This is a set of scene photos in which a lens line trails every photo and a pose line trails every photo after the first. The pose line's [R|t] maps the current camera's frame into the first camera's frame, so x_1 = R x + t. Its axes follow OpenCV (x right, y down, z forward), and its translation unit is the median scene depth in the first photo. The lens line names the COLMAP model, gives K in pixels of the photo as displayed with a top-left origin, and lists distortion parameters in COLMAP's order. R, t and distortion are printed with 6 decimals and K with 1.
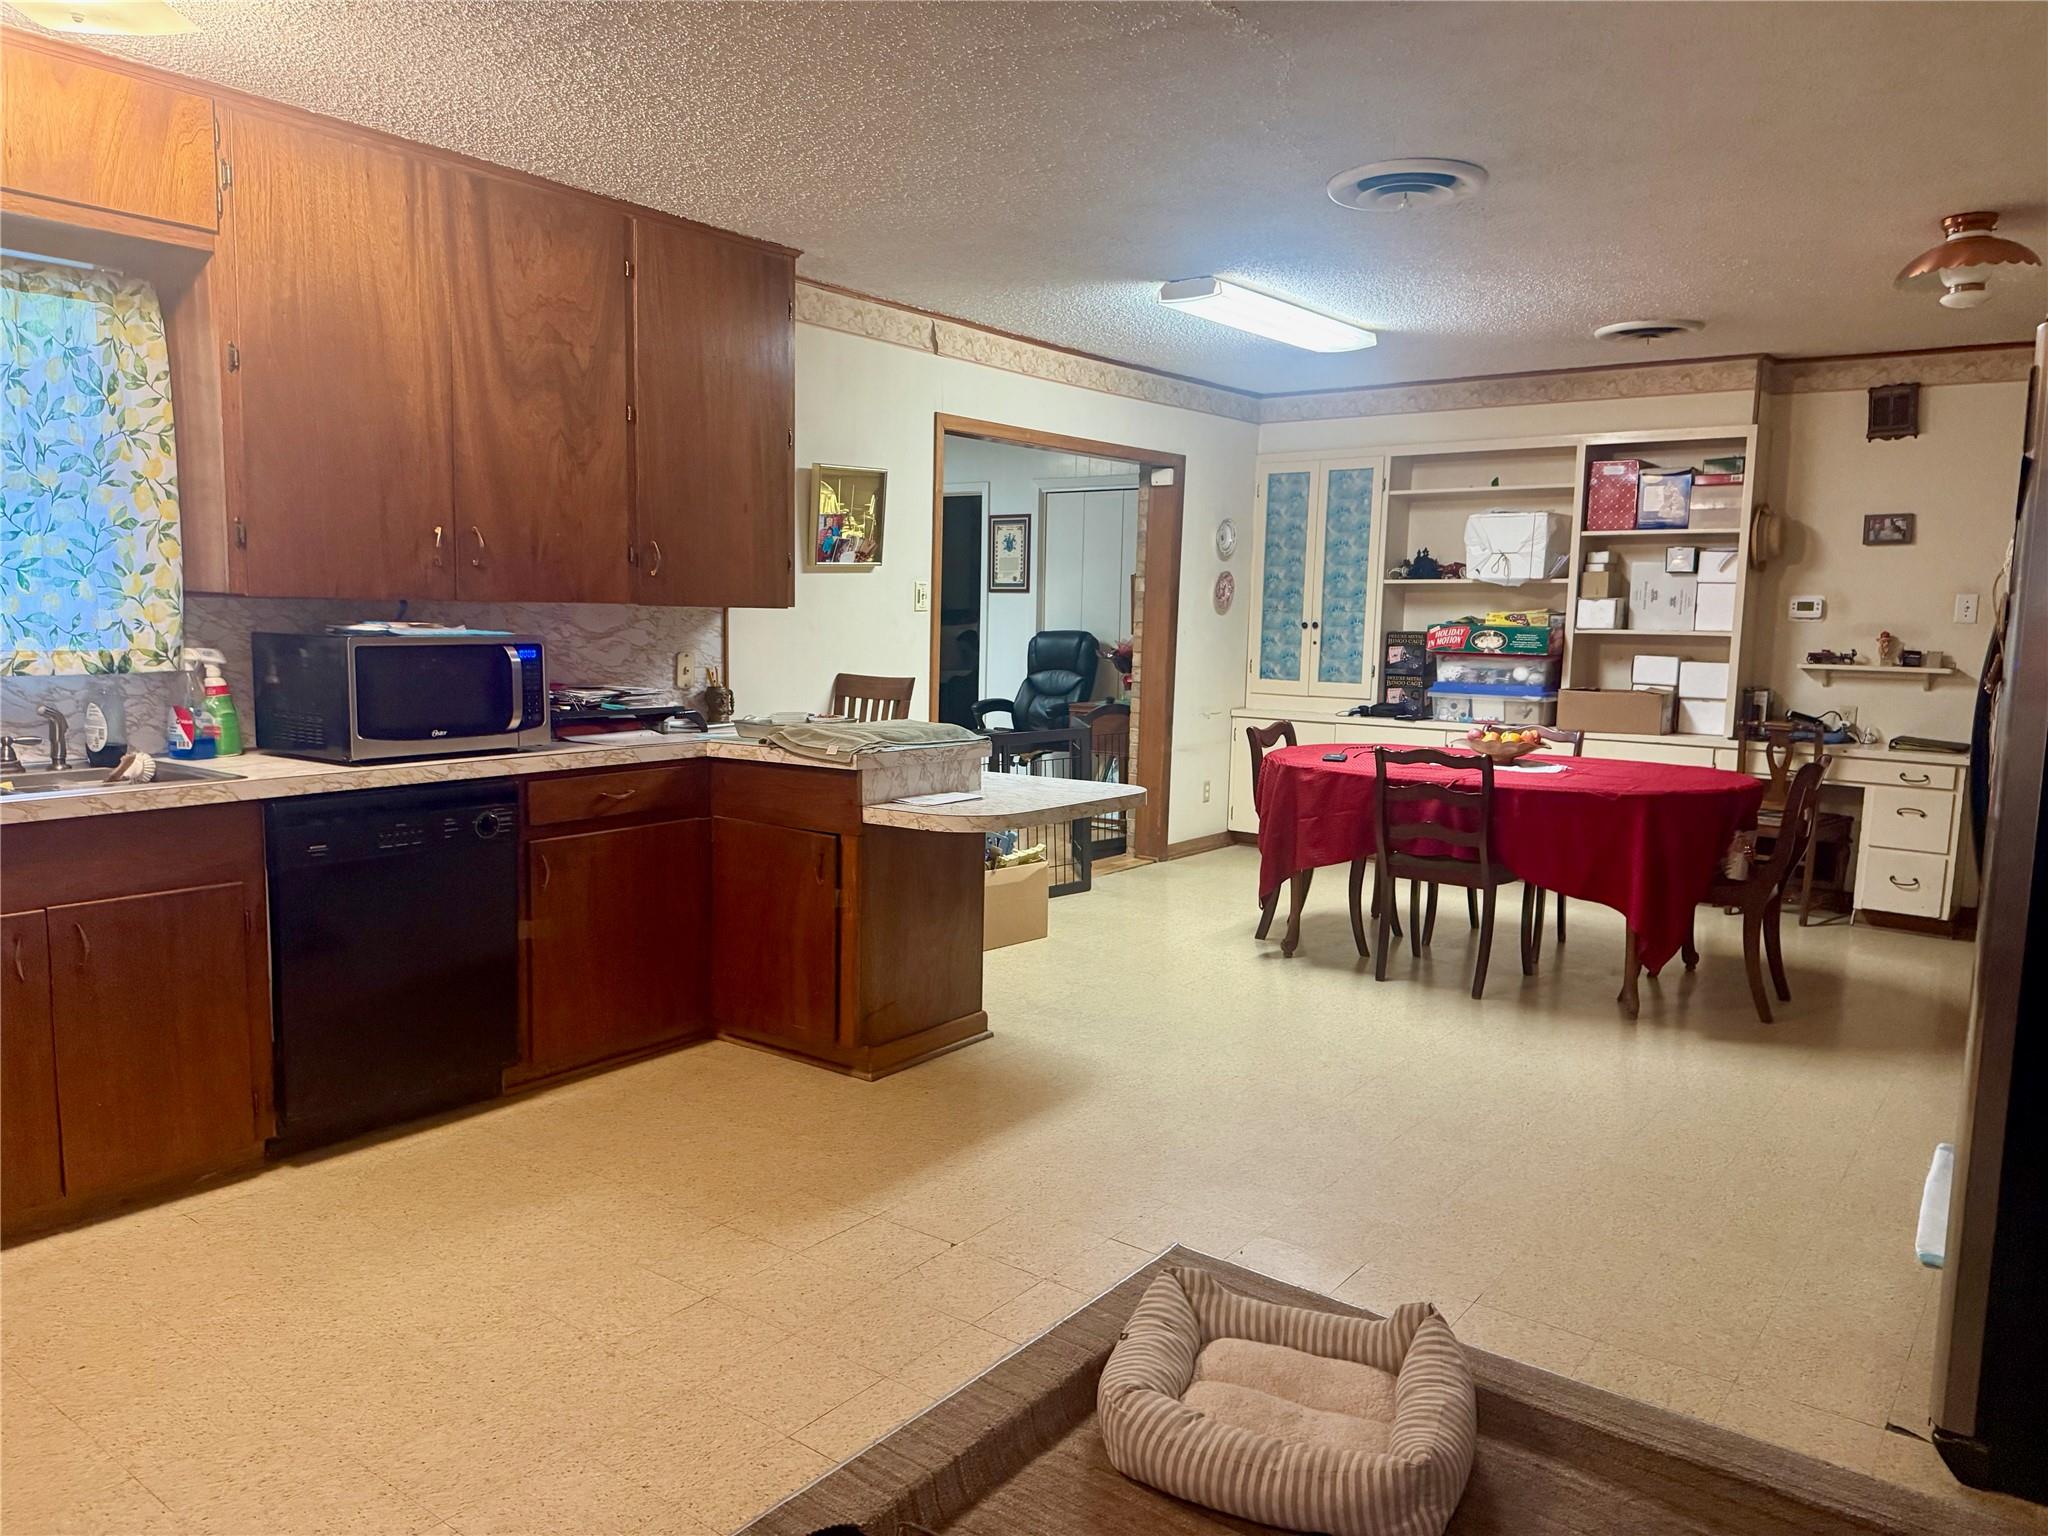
lens RADIAL K [[1426.8, 0, 1016.6], [0, 1426.8, 777.8], [0, 0, 1]] dist [0.037046, -0.052732]
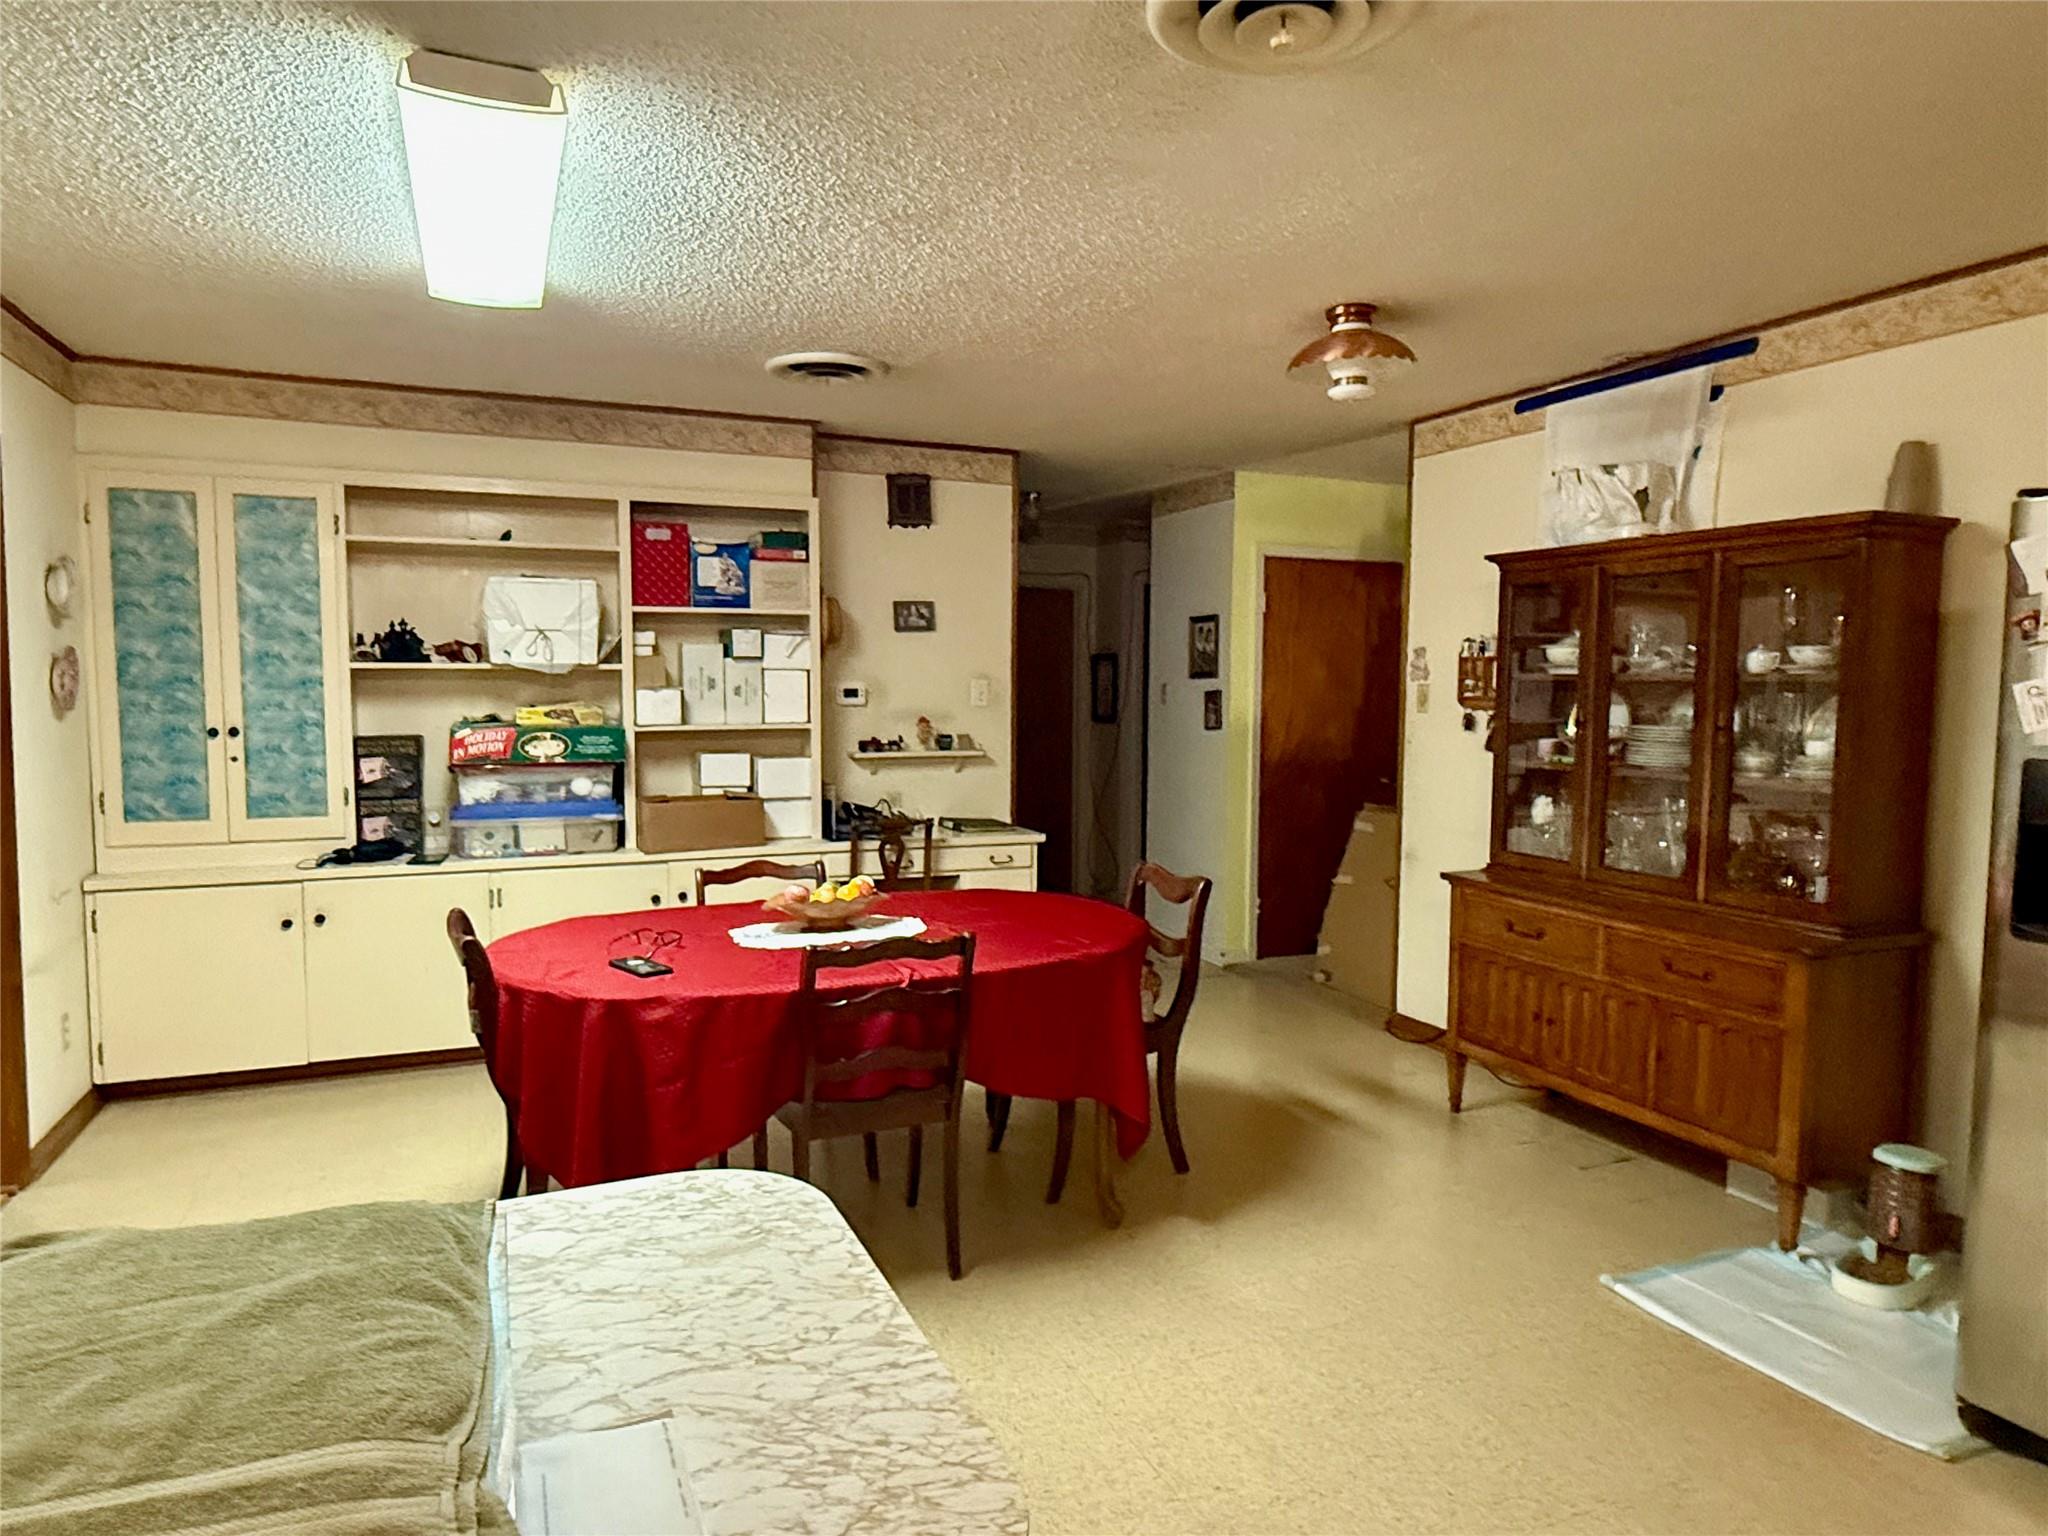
lens RADIAL K [[1264.6, 0, 1020.9], [0, 1264.6, 777.4], [0, 0, 1]] dist [0.001382, 0.001685]
pose [[0.486667, -0.081215, 0.869804, -0.126604], [0.108514, 0.993578, 0.032057, -0.073691], [-0.866822, 0.078785, 0.492354, 0.460837]]
